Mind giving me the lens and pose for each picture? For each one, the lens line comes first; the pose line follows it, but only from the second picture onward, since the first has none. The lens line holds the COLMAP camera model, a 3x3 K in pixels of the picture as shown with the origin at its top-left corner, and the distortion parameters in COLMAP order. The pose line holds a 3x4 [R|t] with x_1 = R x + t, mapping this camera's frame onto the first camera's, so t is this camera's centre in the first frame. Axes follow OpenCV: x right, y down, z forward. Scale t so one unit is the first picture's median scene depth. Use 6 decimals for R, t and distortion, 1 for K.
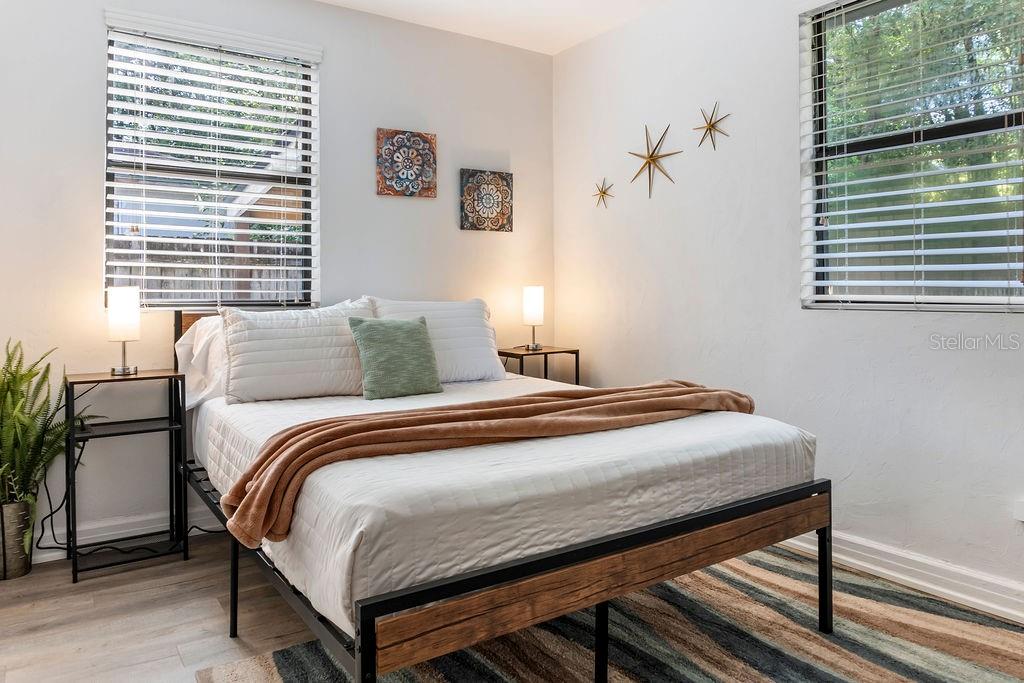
lens RADIAL K [[701.5, 0, 516.9], [0, 701.5, 290.1], [0, 0, 1]] dist [-0.036095, -0.000345]
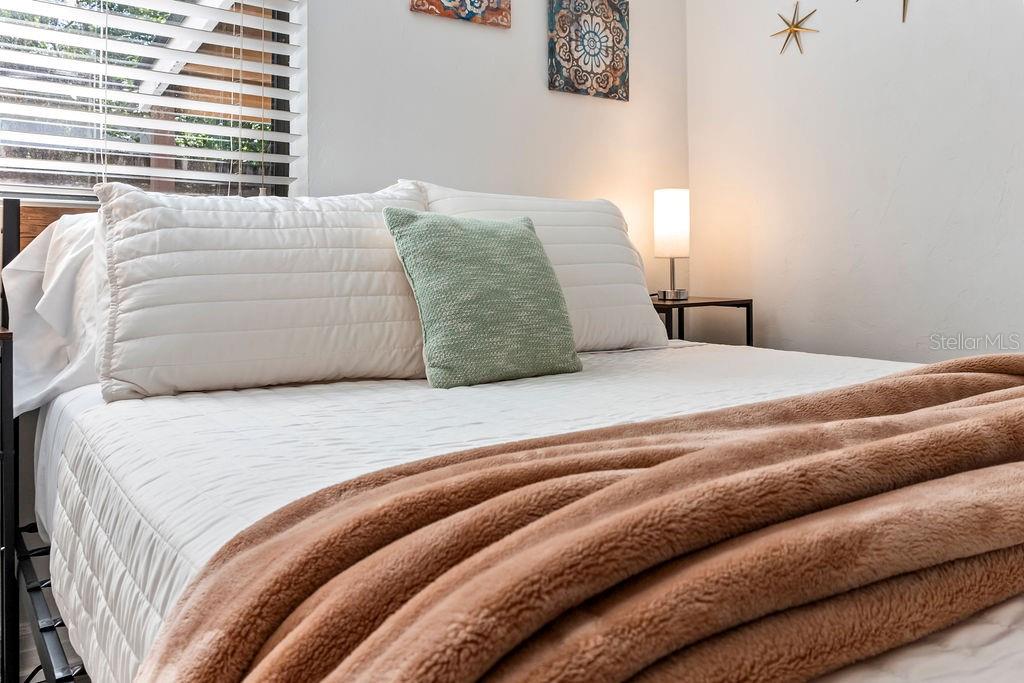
lens RADIAL K [[785.0, 0, 510.2], [0, 785.0, 265.1], [0, 0, 1]] dist [-0.029647, -0.001600]
pose [[0.999615, -0.001173, 0.027725, -0.143461], [0.001199, 0.999999, -0.000919, 0.063529], [-0.027724, 0.000952, 0.999615, 0.401777]]
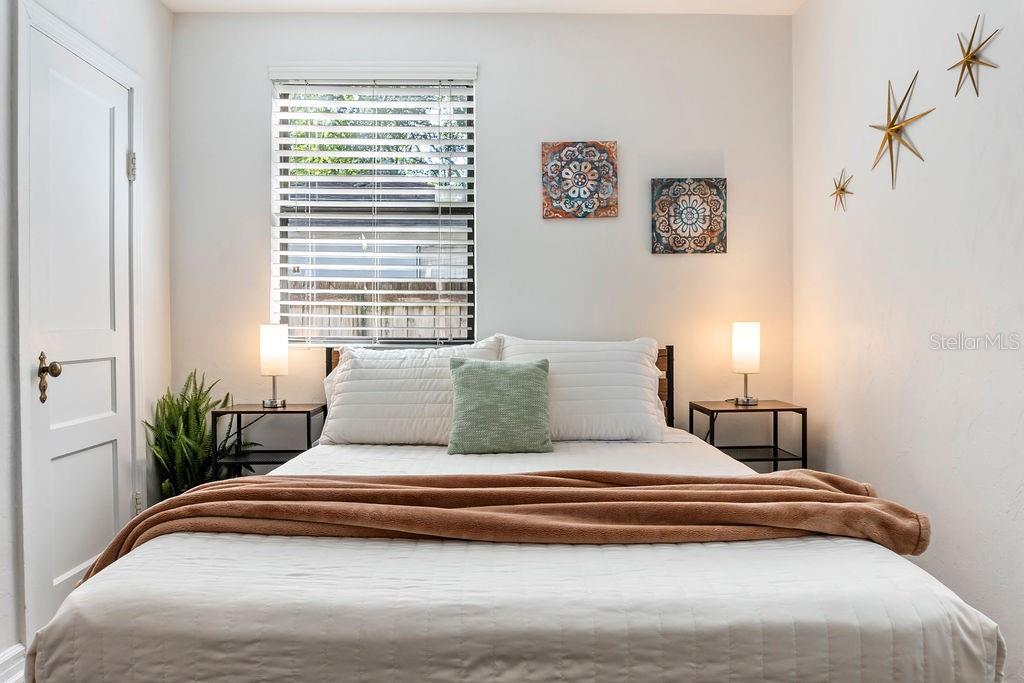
lens RADIAL K [[688.2, 0, 512.0], [0, 688.2, 341.5], [0, 0, 1]] dist [-0.028809, -0.000542]
pose [[0.833358, 0.010424, -0.552635, 0.253224], [0.000694, 0.999802, 0.019906, 0.000383], [0.552733, -0.016972, 0.833185, 0.263052]]
